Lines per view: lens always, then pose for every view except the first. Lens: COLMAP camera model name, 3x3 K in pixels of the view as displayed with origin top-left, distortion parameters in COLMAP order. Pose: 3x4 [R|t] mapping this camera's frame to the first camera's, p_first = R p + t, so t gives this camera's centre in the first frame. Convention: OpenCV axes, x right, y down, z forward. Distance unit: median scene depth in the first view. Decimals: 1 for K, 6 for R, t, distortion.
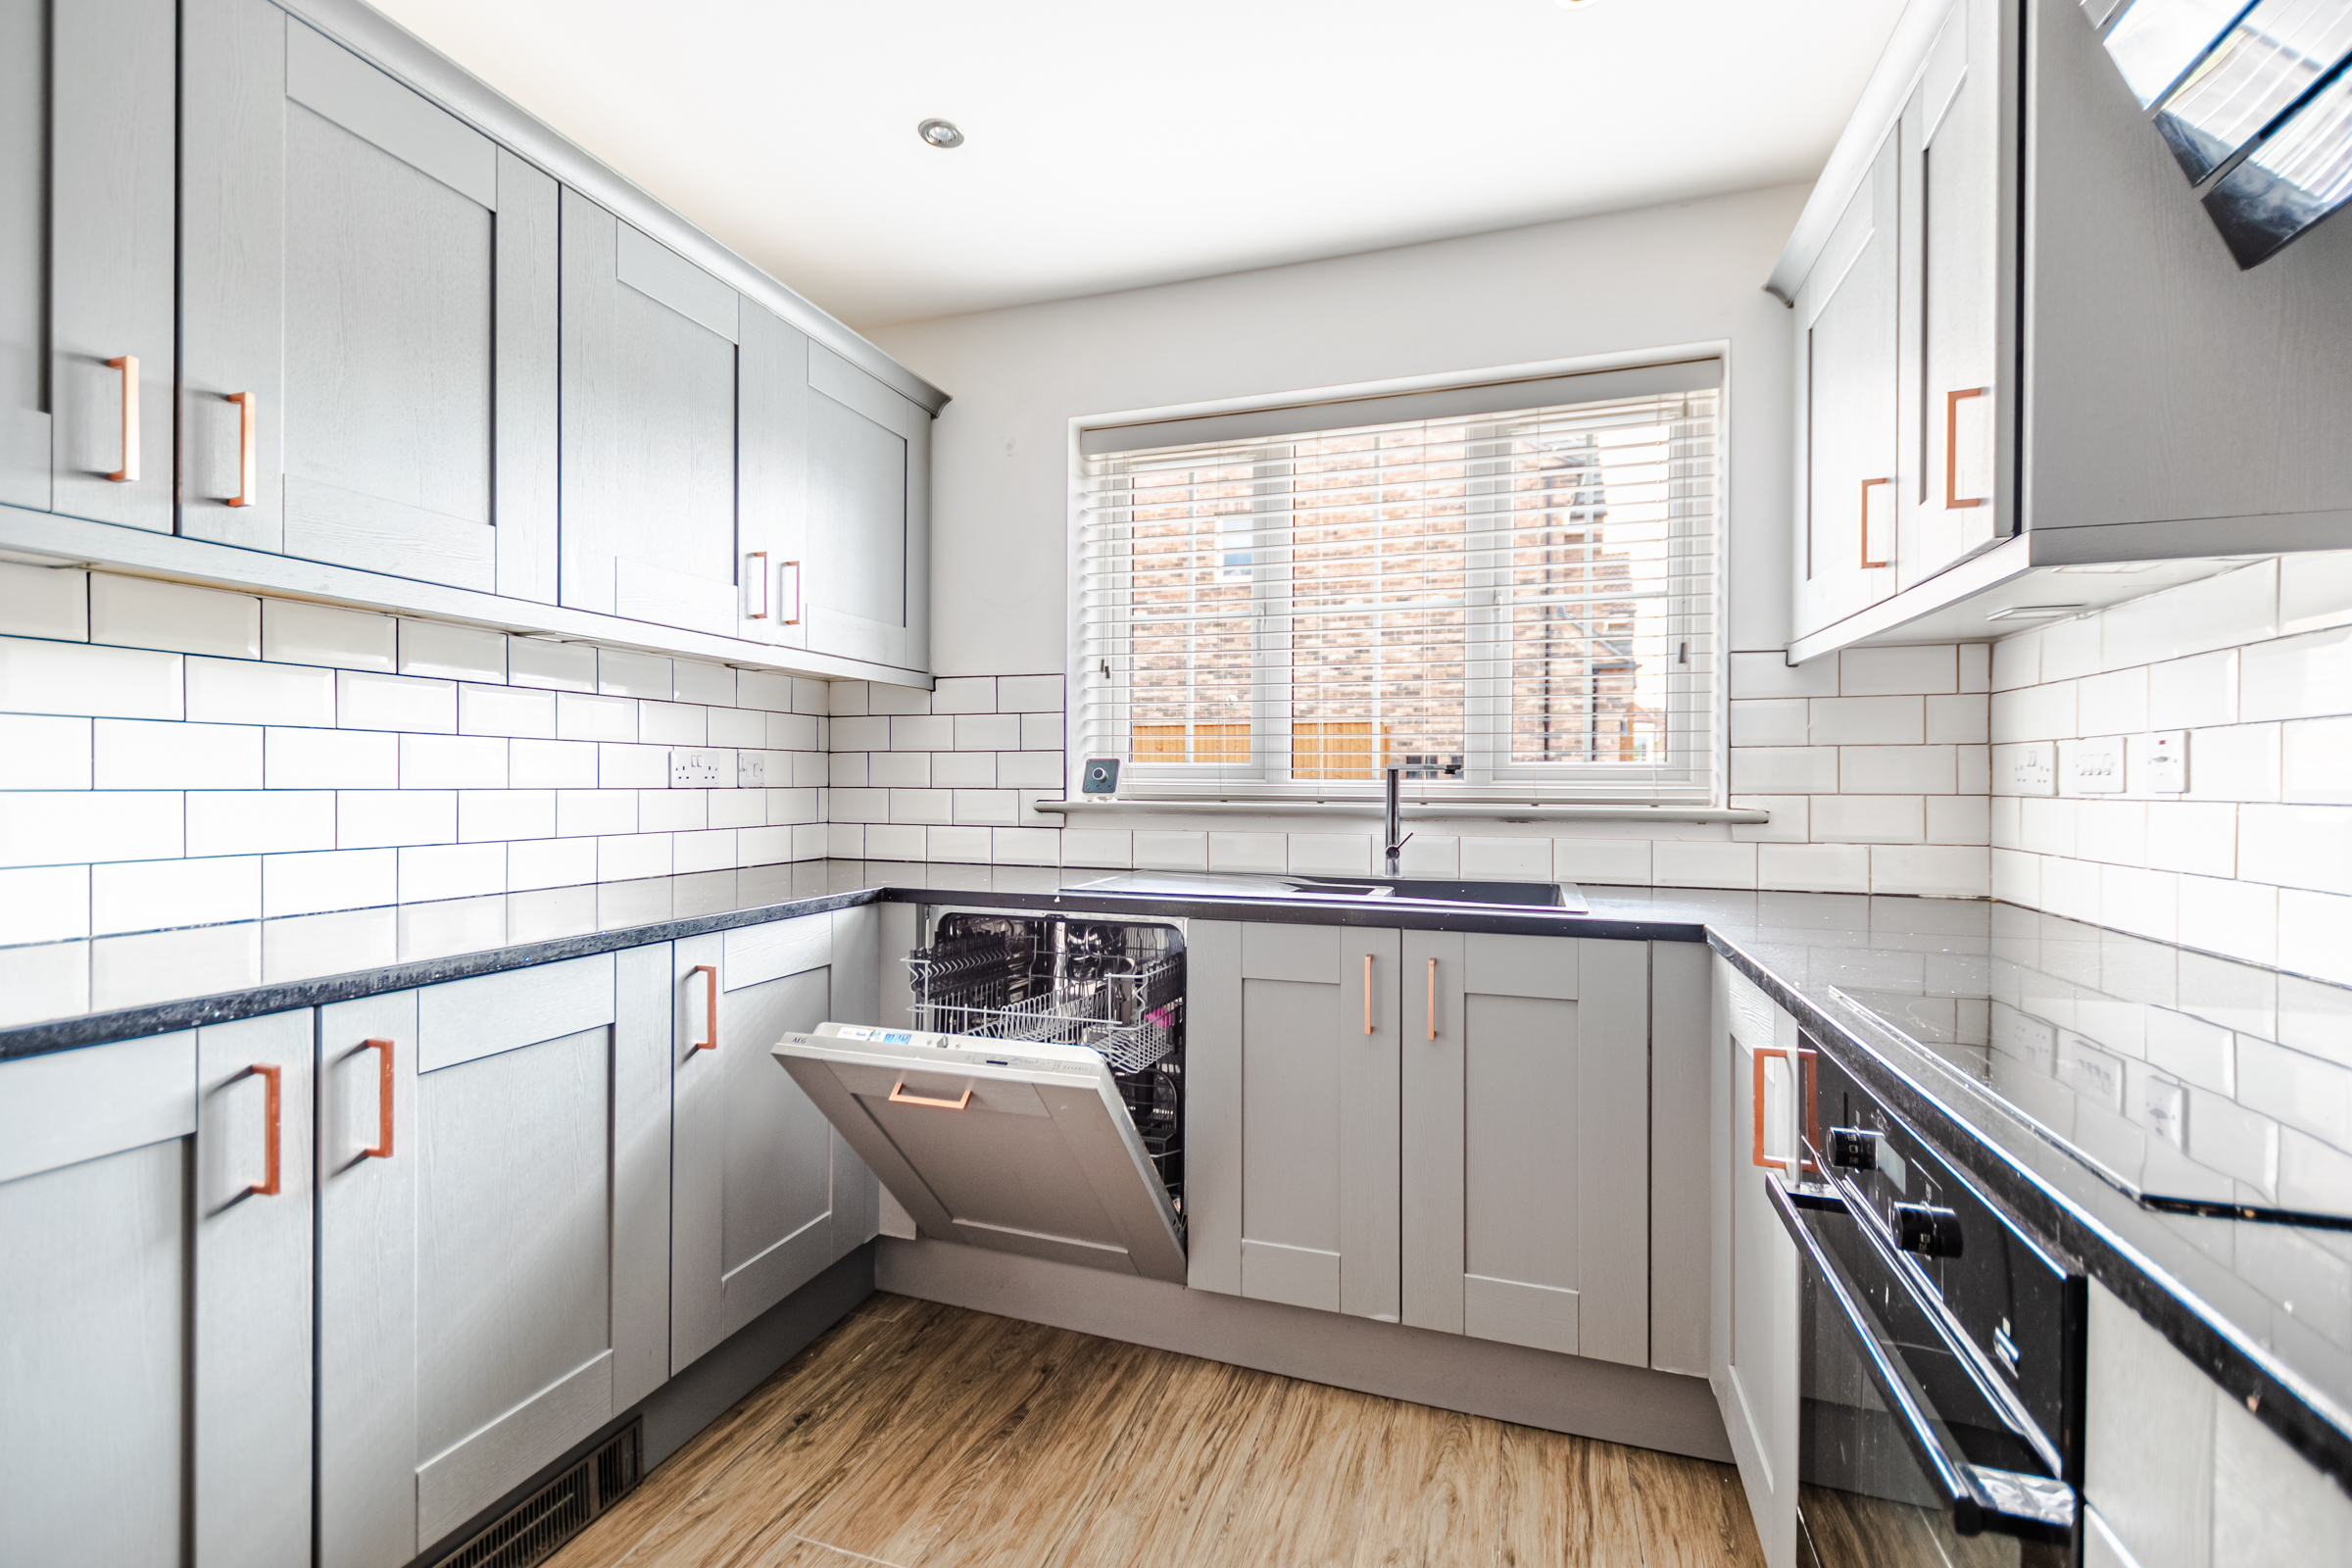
lens RADIAL K [[1013.6, 0, 1176.4], [0, 1013.6, 785.5], [0, 0, 1]] dist [0.008880, -0.002308]
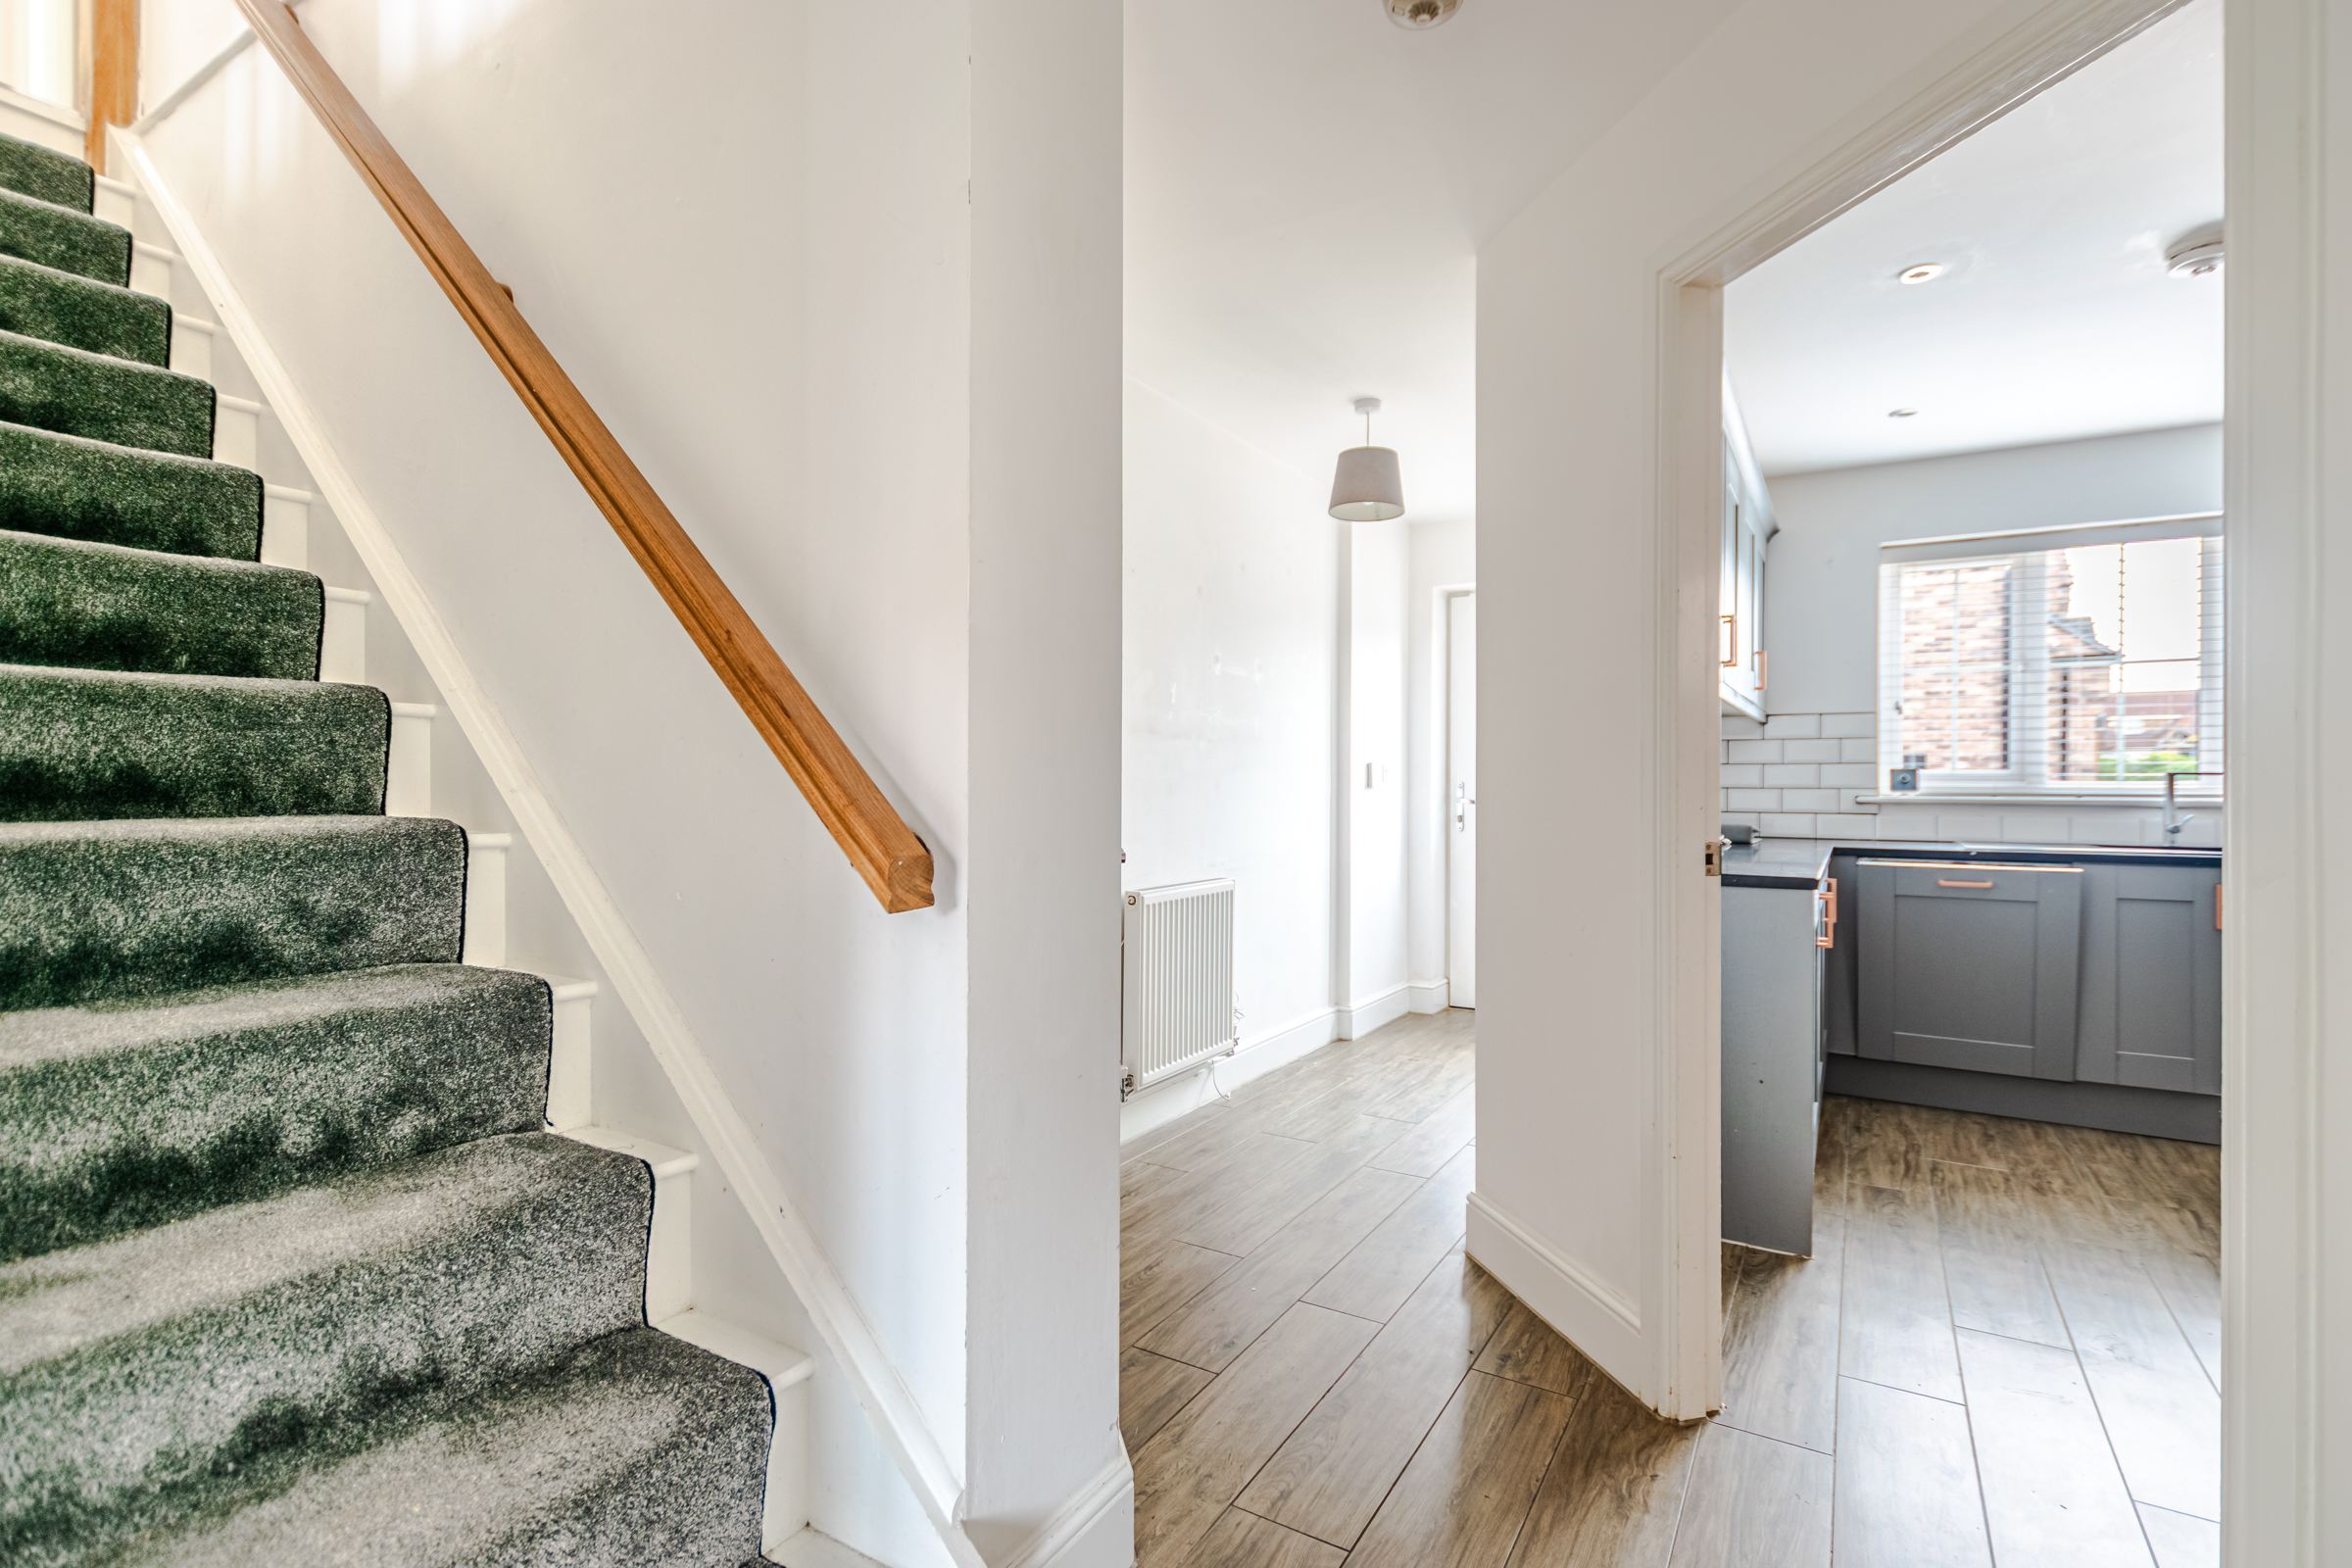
lens RADIAL K [[1098.9, 0, 1176.6], [0, 1098.9, 779.5], [0, 0, 1]] dist [-0.000172, -0.000079]
pose [[0.973346, -0.001571, -0.229336, -0.752876], [0.000195, 0.999982, -0.006026, 0.000218], [0.229341, 0.005821, 0.973329, -0.834262]]
